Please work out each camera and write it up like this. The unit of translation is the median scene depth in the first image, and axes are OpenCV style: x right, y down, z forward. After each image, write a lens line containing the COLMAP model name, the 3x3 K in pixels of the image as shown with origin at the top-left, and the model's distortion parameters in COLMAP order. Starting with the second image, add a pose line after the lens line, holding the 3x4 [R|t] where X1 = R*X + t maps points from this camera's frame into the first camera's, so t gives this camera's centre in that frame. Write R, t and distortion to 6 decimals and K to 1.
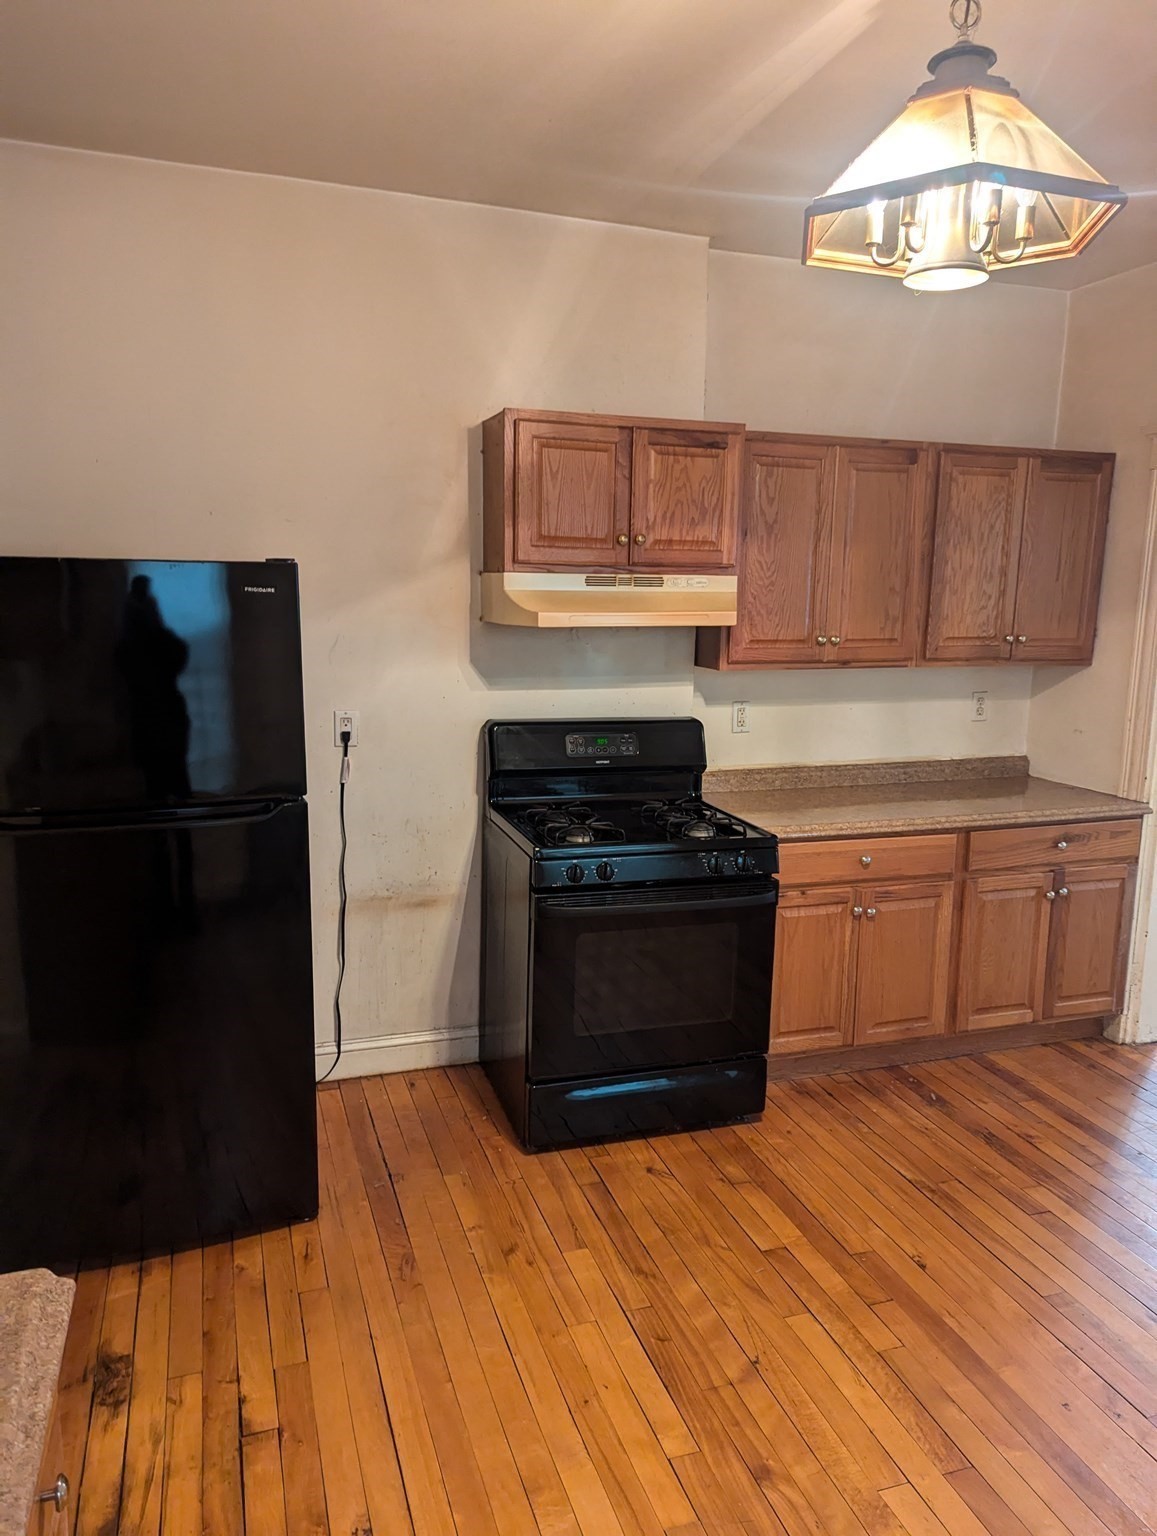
lens RADIAL K [[1075.3, 0, 579.8], [0, 1075.3, 776.1], [0, 0, 1]] dist [0.038136, -0.002327]
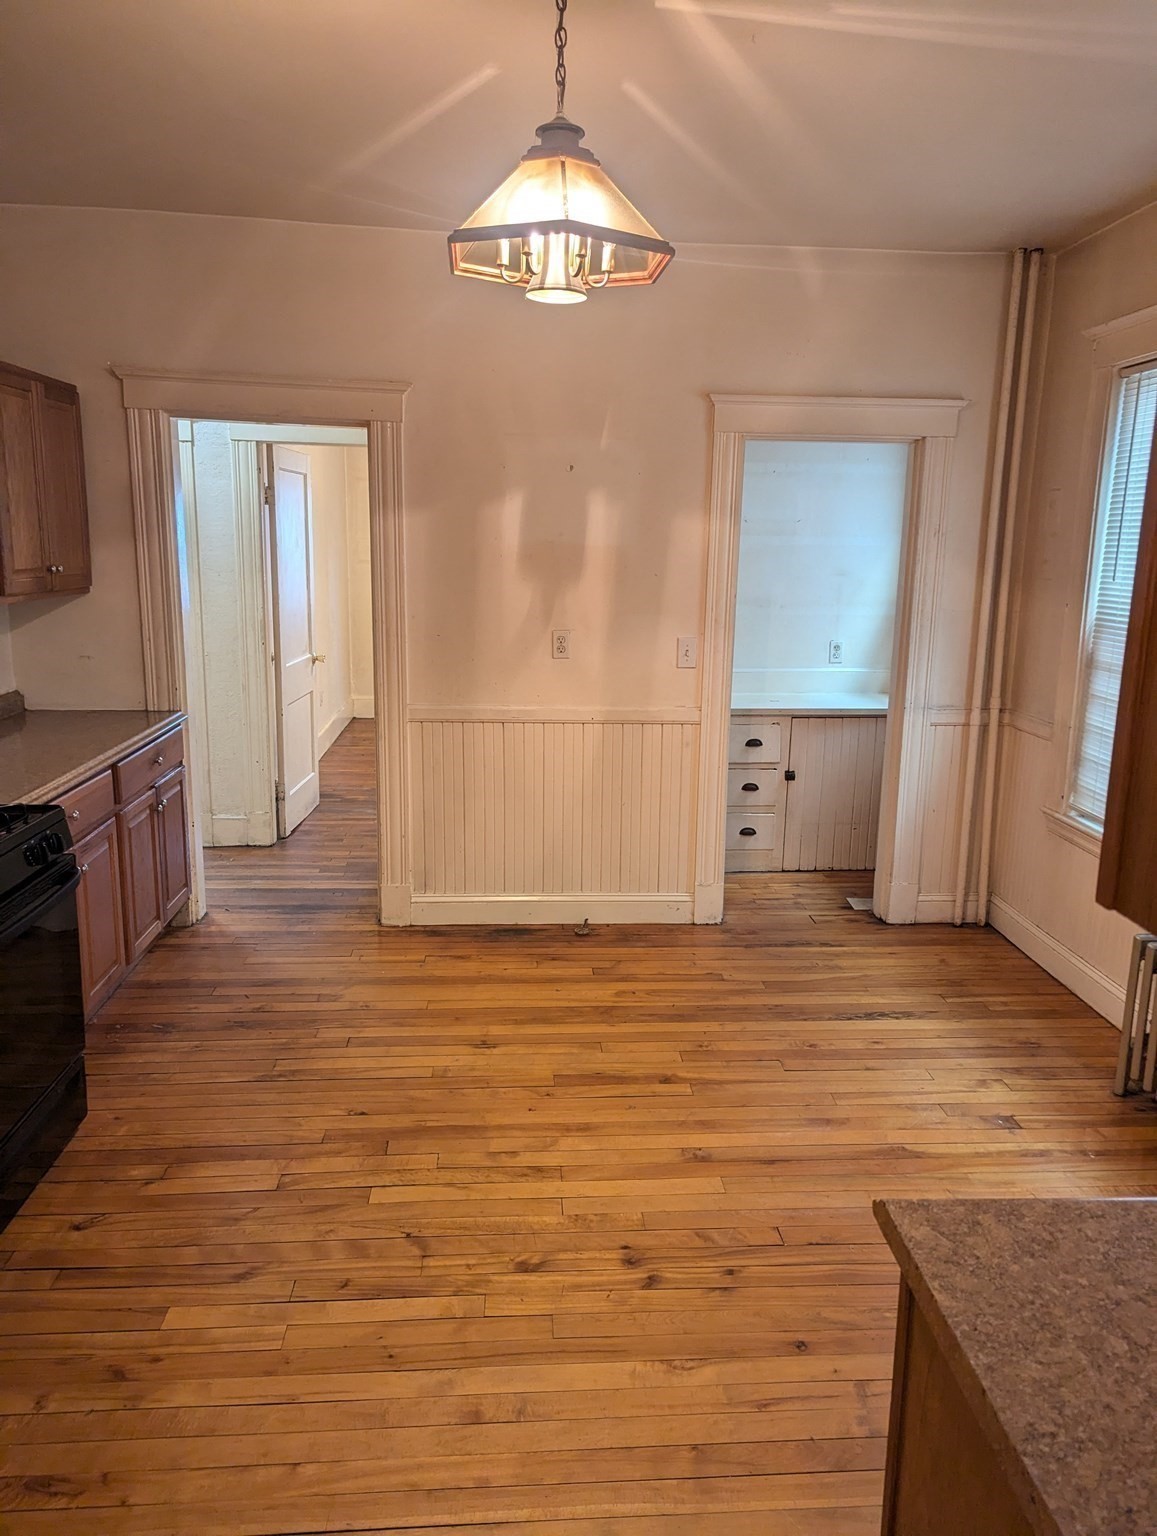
lens RADIAL K [[1081.5, 0, 576.5], [0, 1081.5, 753.2], [0, 0, 1]] dist [0.076947, -0.059326]
pose [[0.257963, -0.202824, 0.944626, -0.528750], [0.153428, 0.973909, 0.167213, -0.068801], [-0.953895, 0.101797, 0.282351, 0.336644]]
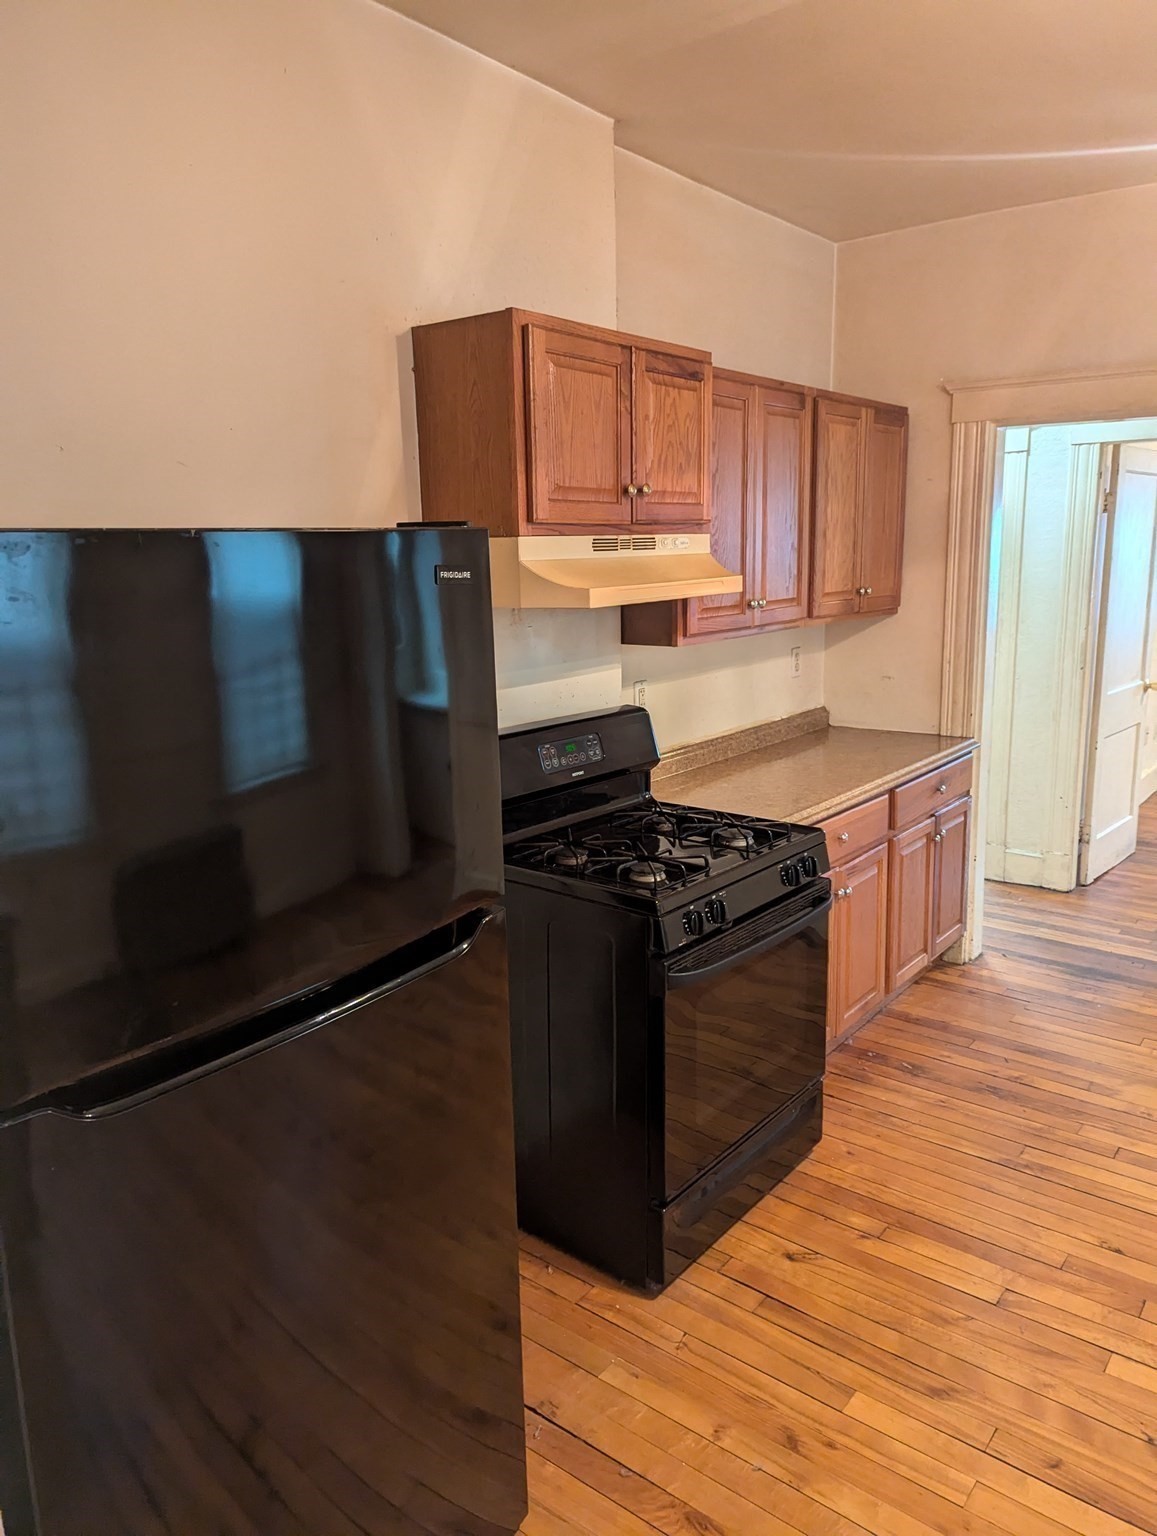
lens RADIAL K [[1081.7, 0, 594.5], [0, 1081.7, 755.4], [0, 0, 1]] dist [0.065450, -0.054706]
pose [[0.832641, -0.135583, 0.536961, -0.427609], [0.127575, 0.990451, 0.052265, -0.071943], [-0.538919, 0.024985, 0.841987, 0.345883]]
